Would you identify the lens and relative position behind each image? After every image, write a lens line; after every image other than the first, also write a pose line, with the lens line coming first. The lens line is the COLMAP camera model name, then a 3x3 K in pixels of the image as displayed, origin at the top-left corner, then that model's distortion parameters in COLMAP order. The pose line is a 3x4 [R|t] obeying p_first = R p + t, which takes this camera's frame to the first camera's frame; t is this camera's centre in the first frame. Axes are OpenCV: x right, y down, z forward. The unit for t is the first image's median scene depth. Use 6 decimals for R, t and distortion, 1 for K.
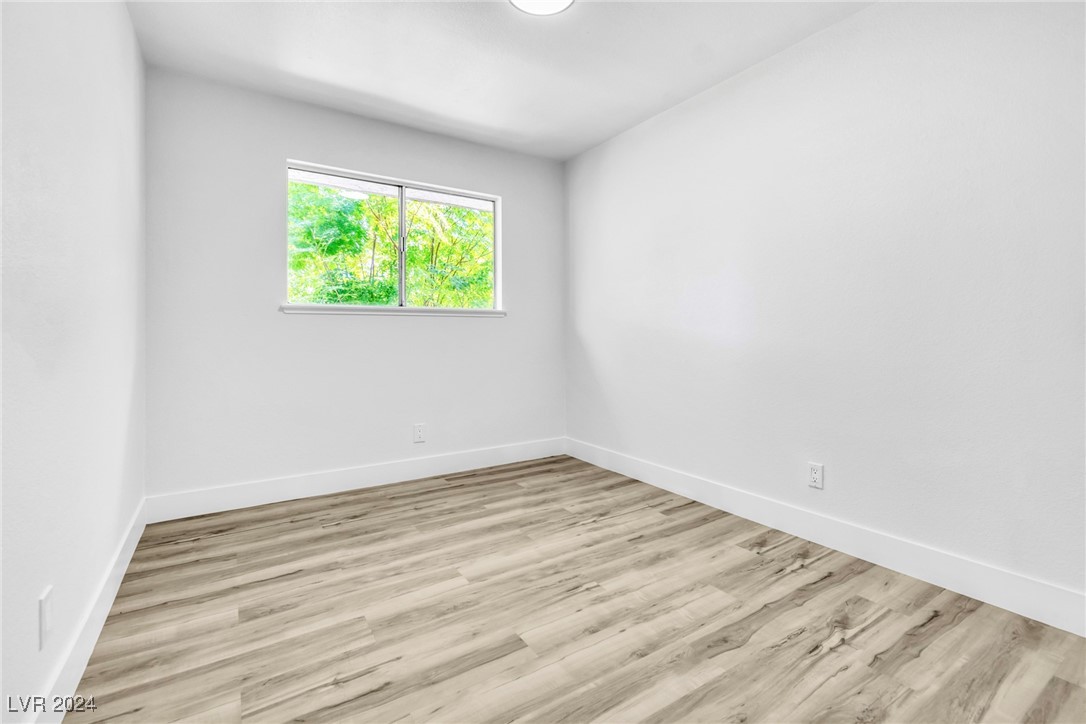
lens RADIAL K [[482.0, 0, 547.7], [0, 482.0, 358.5], [0, 0, 1]] dist [0.001426, -0.000348]
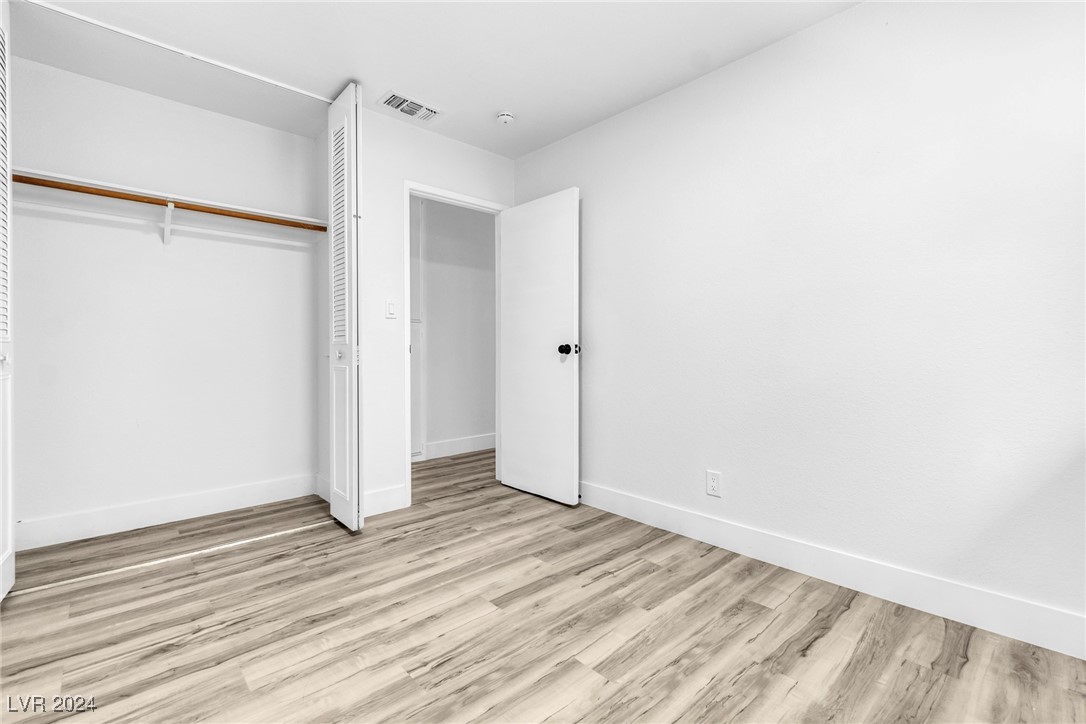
lens RADIAL K [[482.0, 0, 547.7], [0, 482.0, 358.5], [0, 0, 1]] dist [0.001426, -0.000348]
pose [[-0.985020, 0.004083, -0.172392, 0.019997], [-0.006616, 0.998089, 0.061442, -0.088592], [0.172314, 0.061662, -0.983110, 1.940768]]
